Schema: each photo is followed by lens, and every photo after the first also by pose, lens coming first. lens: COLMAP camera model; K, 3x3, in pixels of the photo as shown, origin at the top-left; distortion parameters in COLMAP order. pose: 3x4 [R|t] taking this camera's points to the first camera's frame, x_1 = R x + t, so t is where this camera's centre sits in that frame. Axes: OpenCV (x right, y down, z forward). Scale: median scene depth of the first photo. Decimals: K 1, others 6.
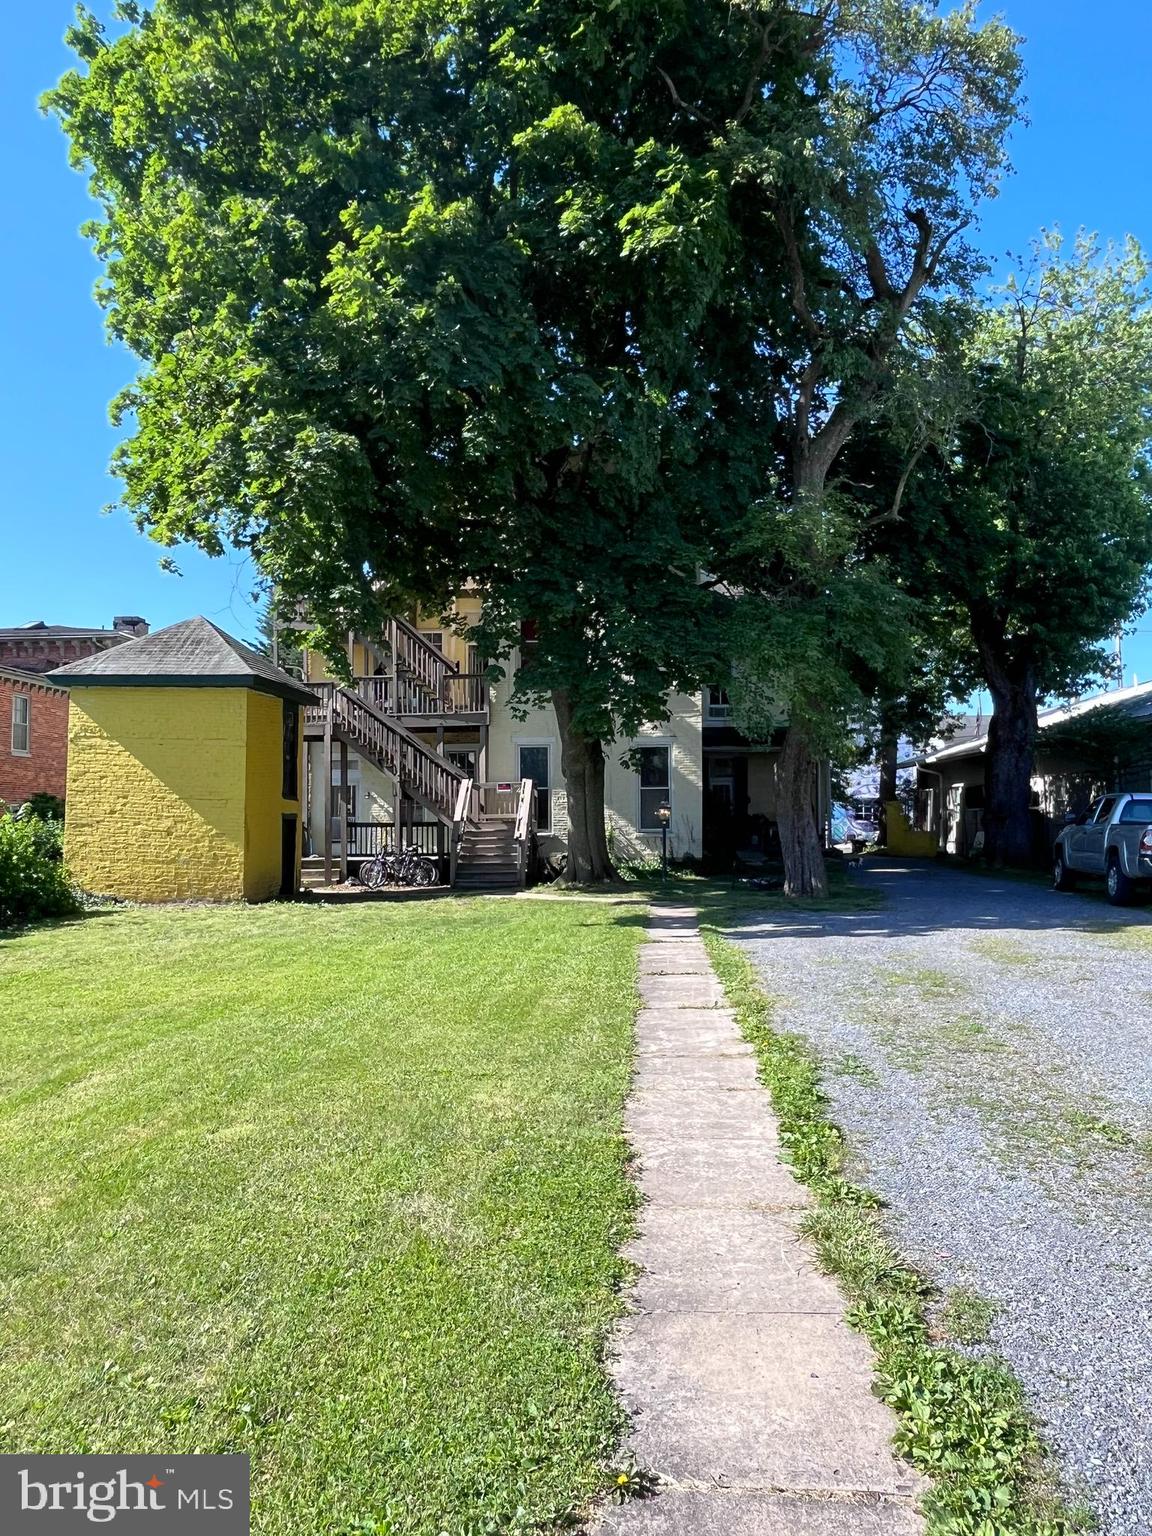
lens RADIAL K [[1028.5, 0, 578.0], [0, 1028.5, 767.7], [0, 0, 1]] dist [0.003196, -0.002388]
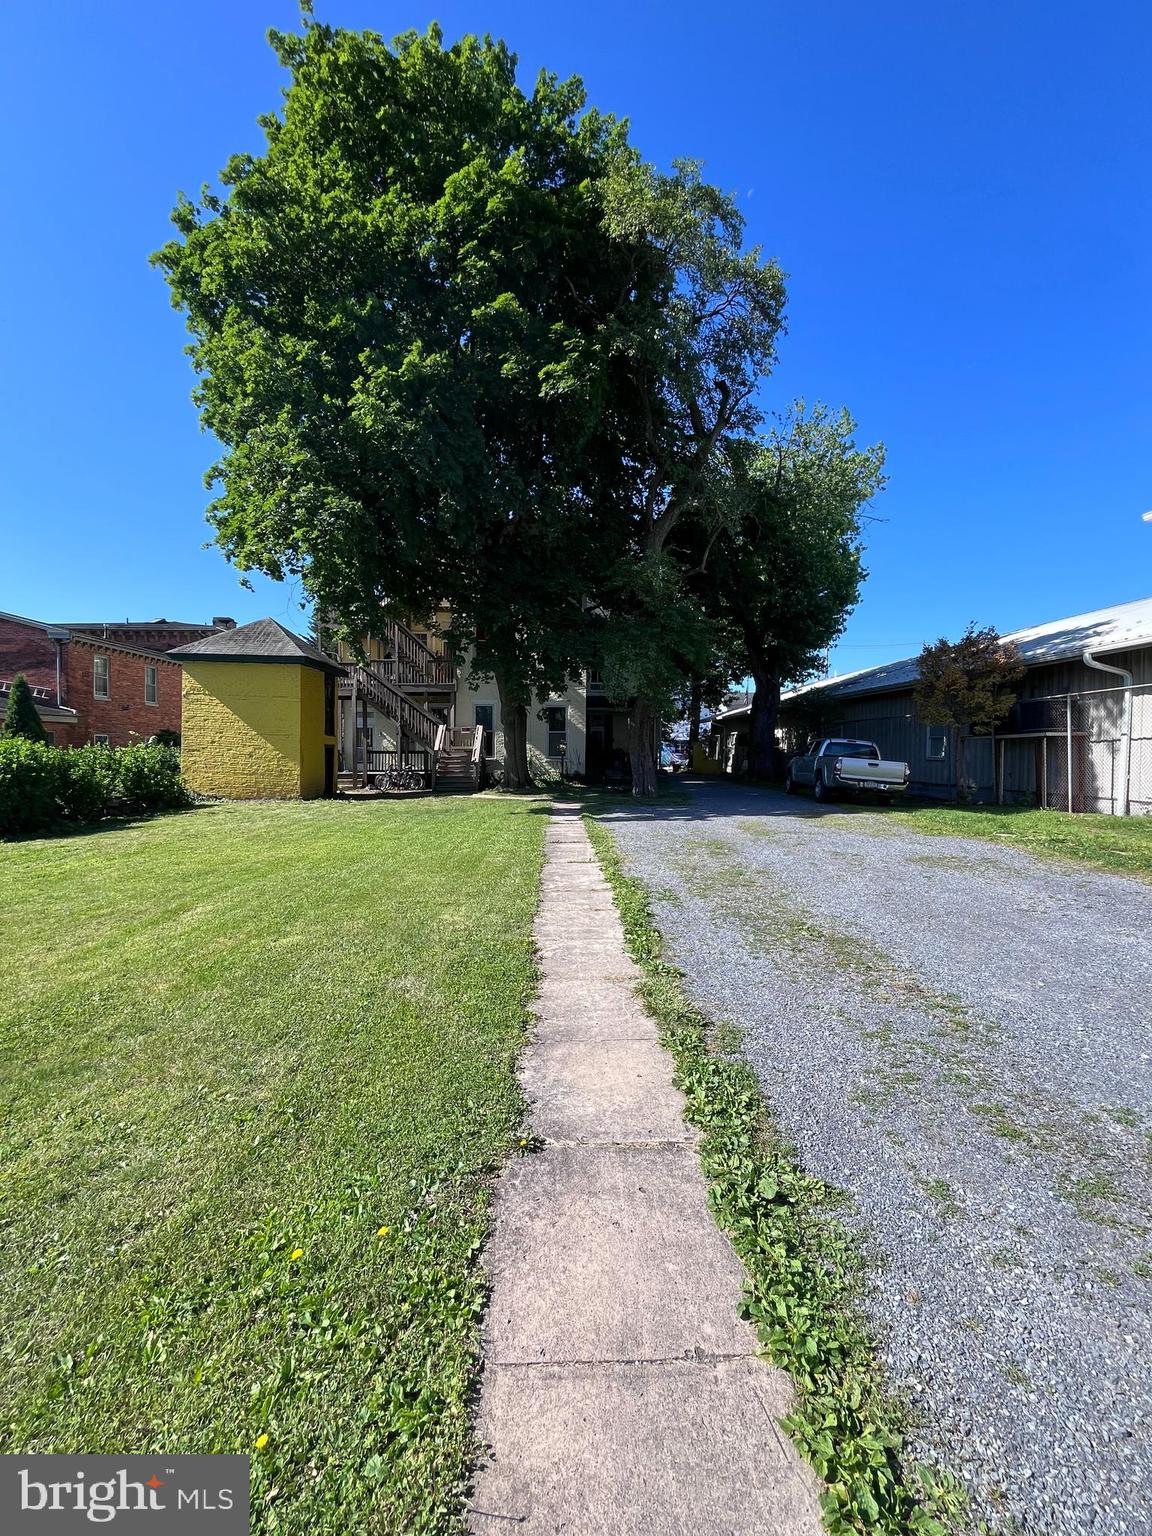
lens RADIAL K [[617.9, 0, 576.2], [0, 617.9, 760.1], [0, 0, 1]] dist [0.000842, 0.000403]
pose [[0.994502, 0.010131, 0.104230, 0.003392], [-0.016838, 0.997829, 0.063665, 0.002224], [-0.103359, -0.065069, 0.992513, 0.008197]]
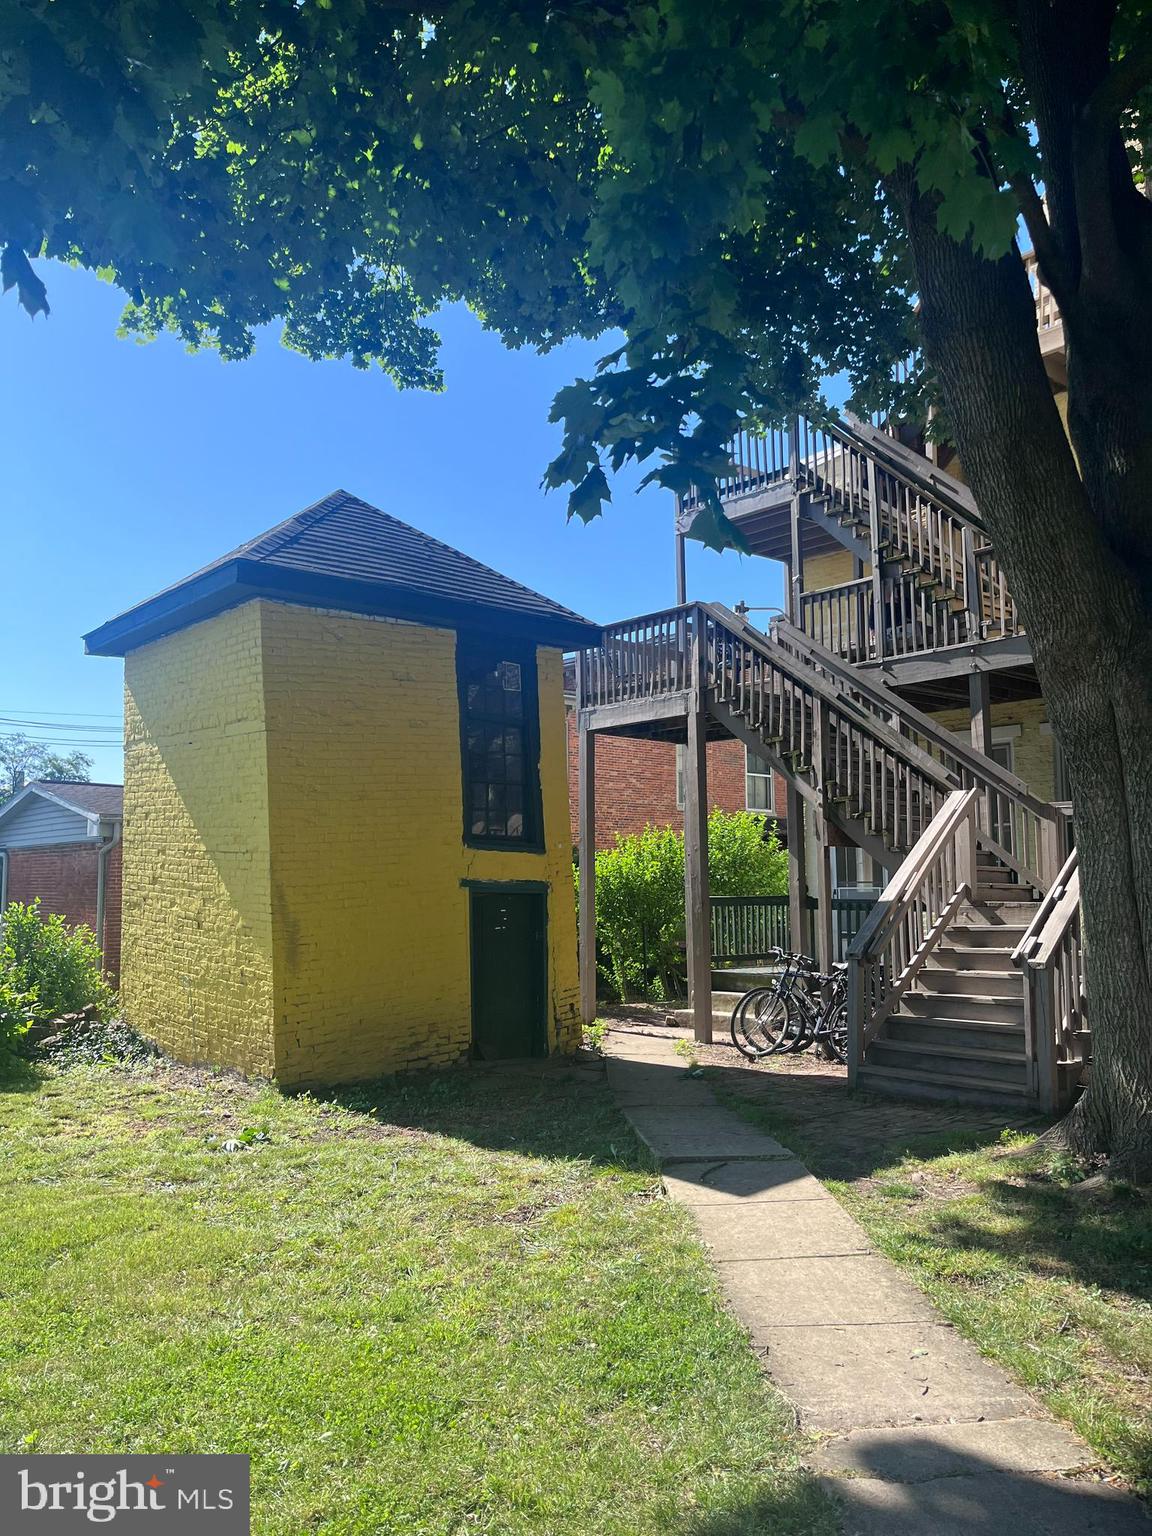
lens RADIAL K [[1154.7, 0, 567.1], [0, 1154.7, 776.4], [0, 0, 1]] dist [0.039734, -0.062414]
pose [[0.694221, -0.063502, -0.716956, 0.241145], [0.035589, 0.997910, -0.053926, 0.058966], [0.718882, 0.011921, 0.695030, 1.465796]]
